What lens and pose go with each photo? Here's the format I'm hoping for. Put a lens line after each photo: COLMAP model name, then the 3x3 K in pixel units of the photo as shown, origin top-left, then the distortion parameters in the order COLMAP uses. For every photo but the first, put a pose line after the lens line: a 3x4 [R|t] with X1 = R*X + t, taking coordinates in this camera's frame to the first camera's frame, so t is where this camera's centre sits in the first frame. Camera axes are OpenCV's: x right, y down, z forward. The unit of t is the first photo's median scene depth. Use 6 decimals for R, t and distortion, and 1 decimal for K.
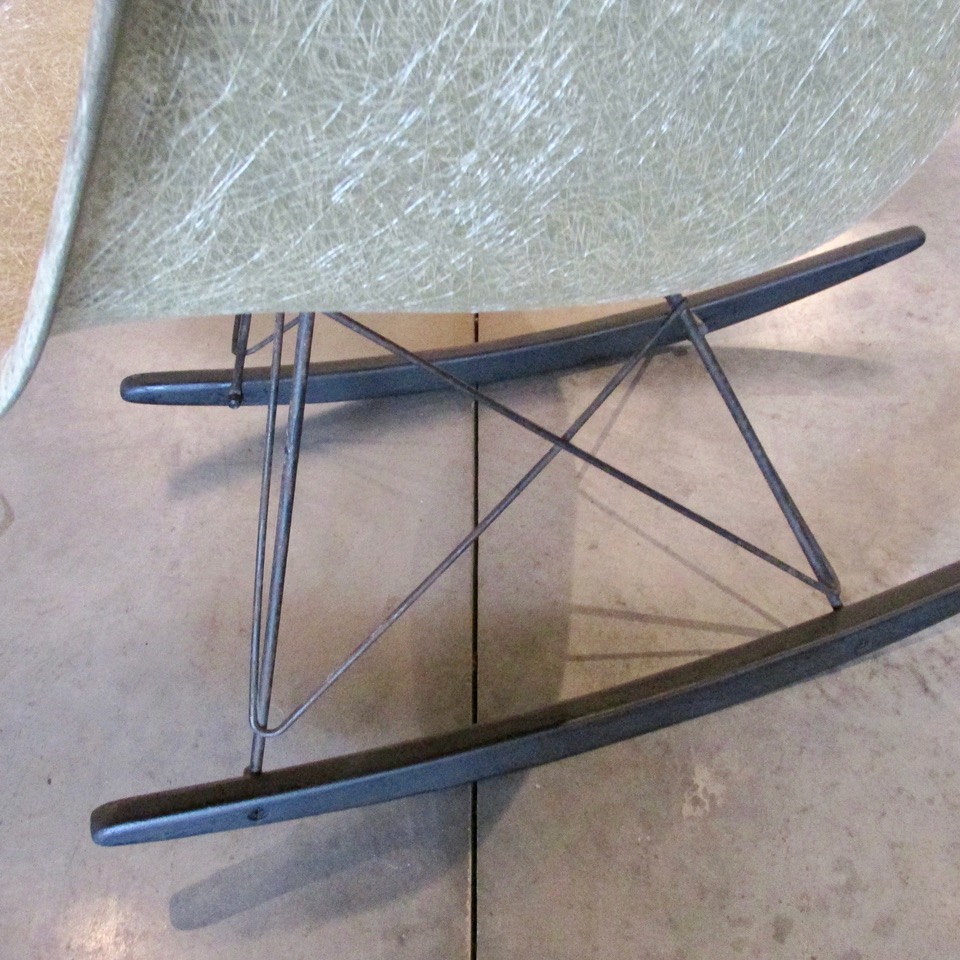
lens RADIAL K [[1014.3, 0, 480.0], [0, 1014.3, 480.0], [0, 0, 1]] dist [-0.021028, -0.019148]
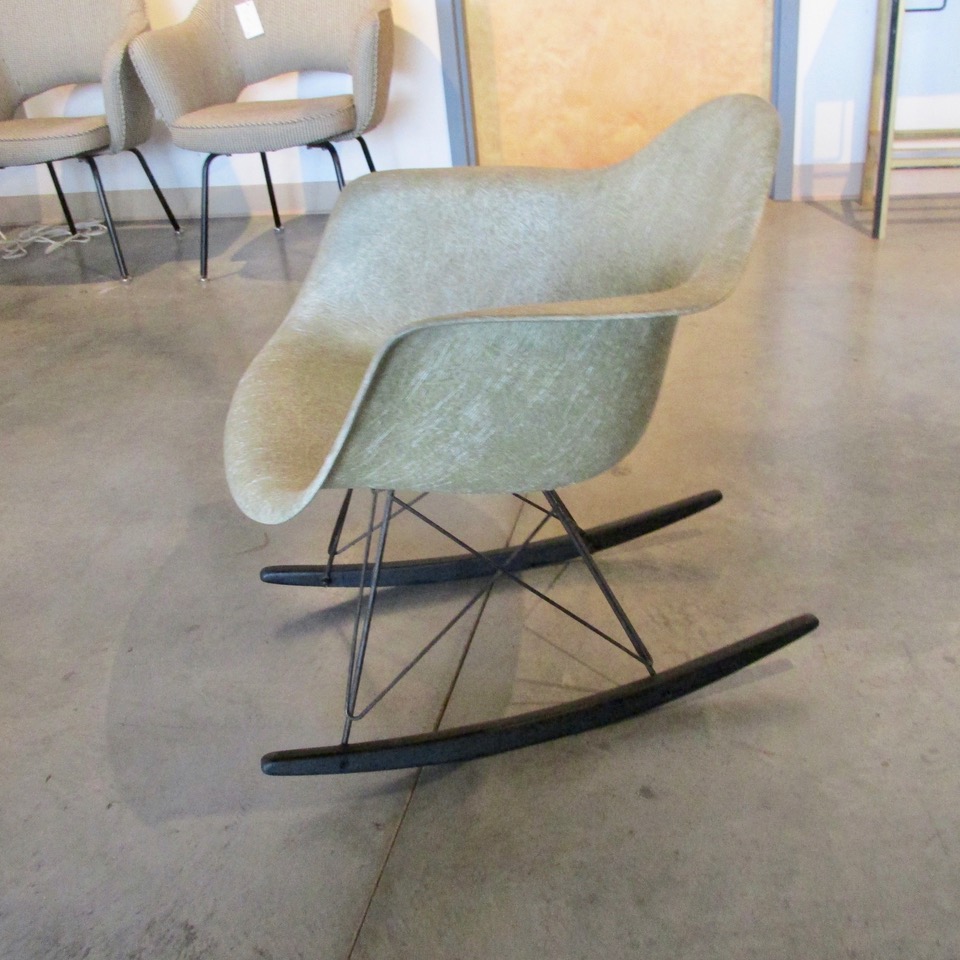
lens RADIAL K [[1014.3, 0, 480.0], [0, 1014.3, 480.0], [0, 0, 1]] dist [-0.021028, -0.019148]
pose [[0.999945, 0.009746, -0.003758, 0.069550], [-0.010431, 0.950829, -0.309540, 0.734334], [0.000556, 0.309562, 0.950879, -1.800206]]
